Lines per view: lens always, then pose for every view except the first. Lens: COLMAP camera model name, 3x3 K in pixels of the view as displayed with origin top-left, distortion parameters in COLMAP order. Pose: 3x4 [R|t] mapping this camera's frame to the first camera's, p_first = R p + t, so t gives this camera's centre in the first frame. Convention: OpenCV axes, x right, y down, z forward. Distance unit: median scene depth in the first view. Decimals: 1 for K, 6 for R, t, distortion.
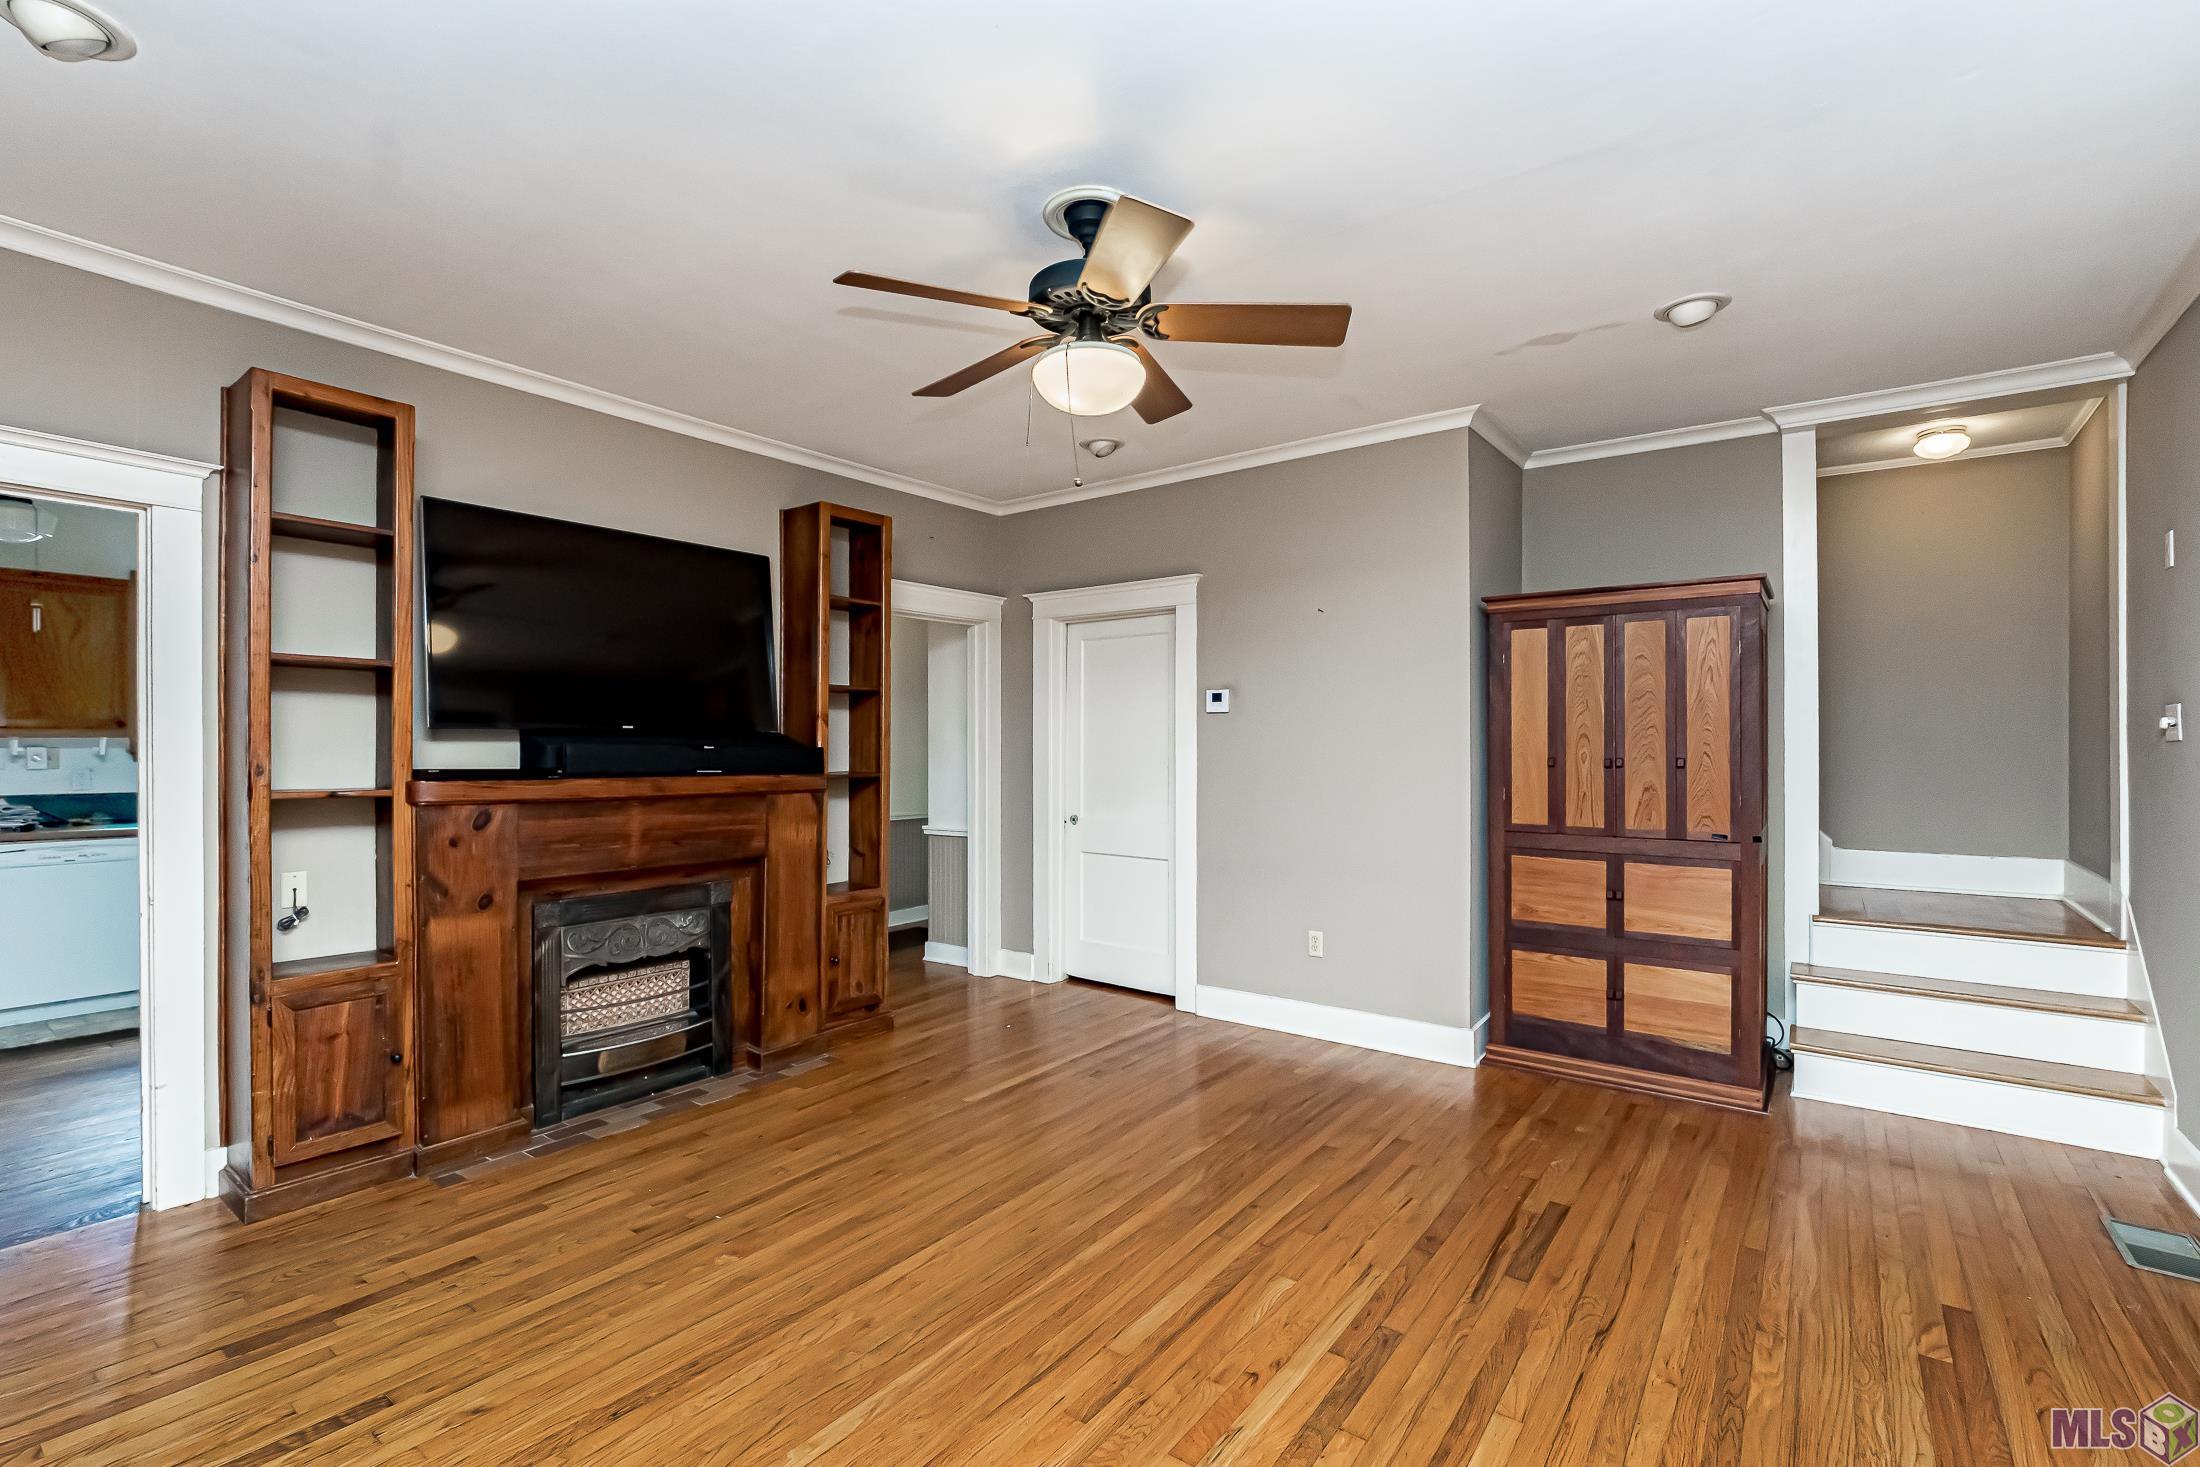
lens RADIAL K [[1014.3, 0, 1100.0], [0, 1014.3, 733.5], [0, 0, 1]] dist [0.000493, -0.001140]
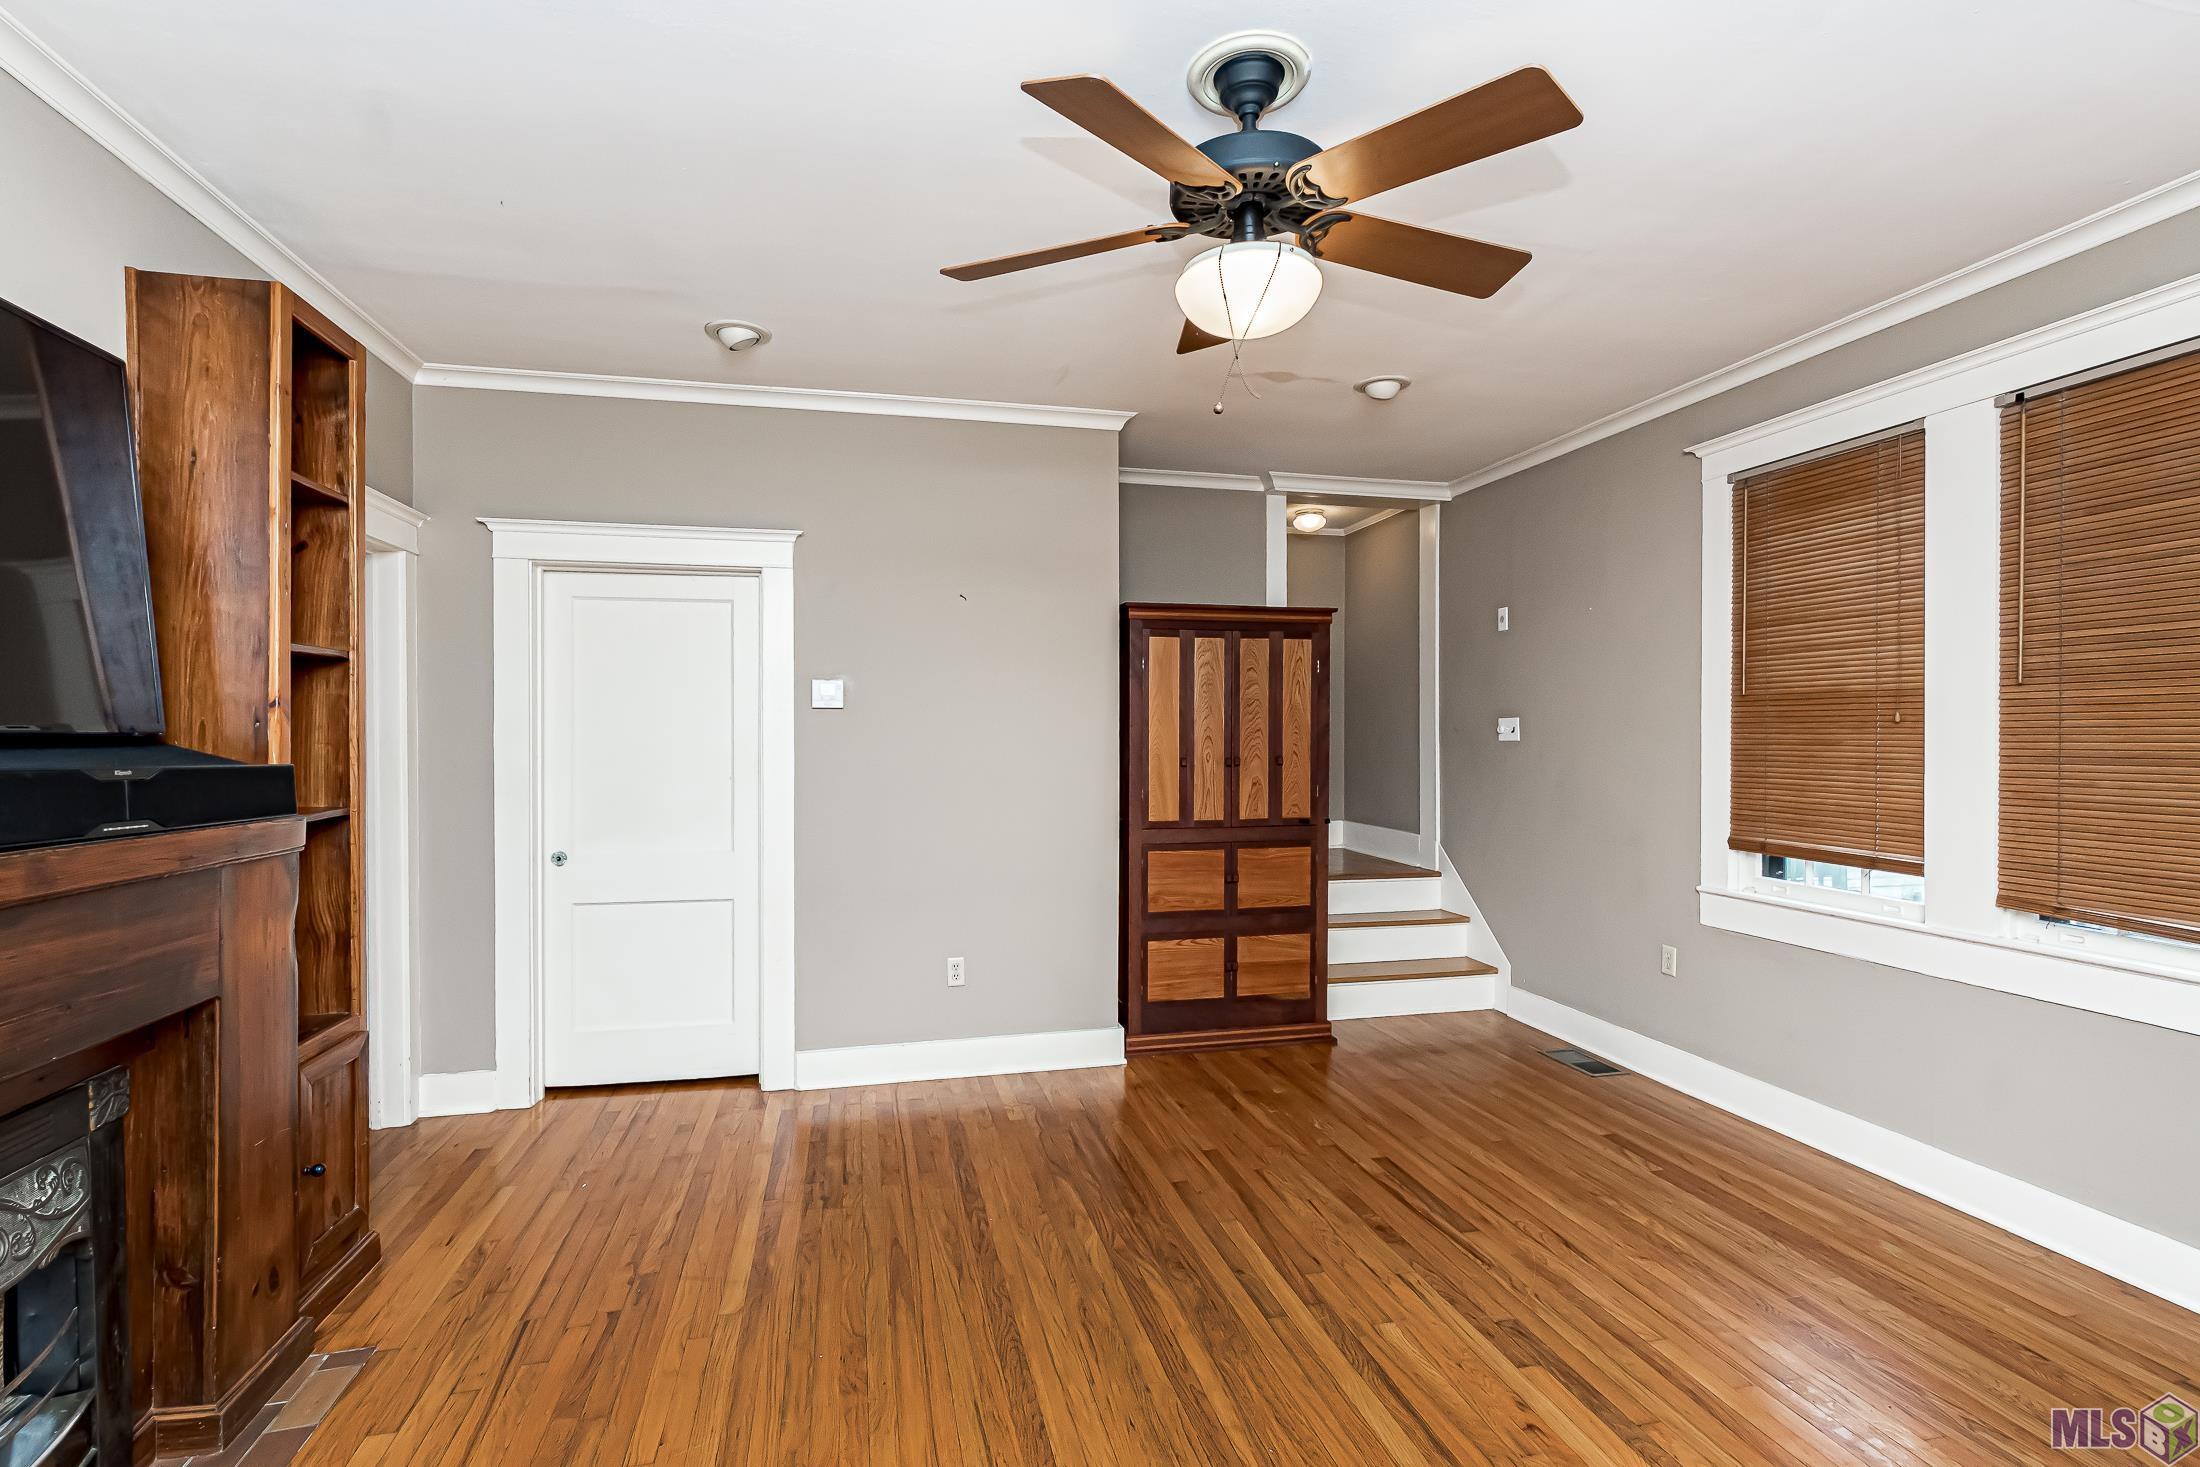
lens RADIAL K [[1014.3, 0, 1100.0], [0, 1014.3, 733.5], [0, 0, 1]] dist [0.000493, -0.001140]
pose [[0.631966, -0.000768, 0.774995, -0.452475], [-0.005940, 0.999965, 0.005835, -0.007974], [-0.774973, -0.008291, 0.631940, 0.393509]]
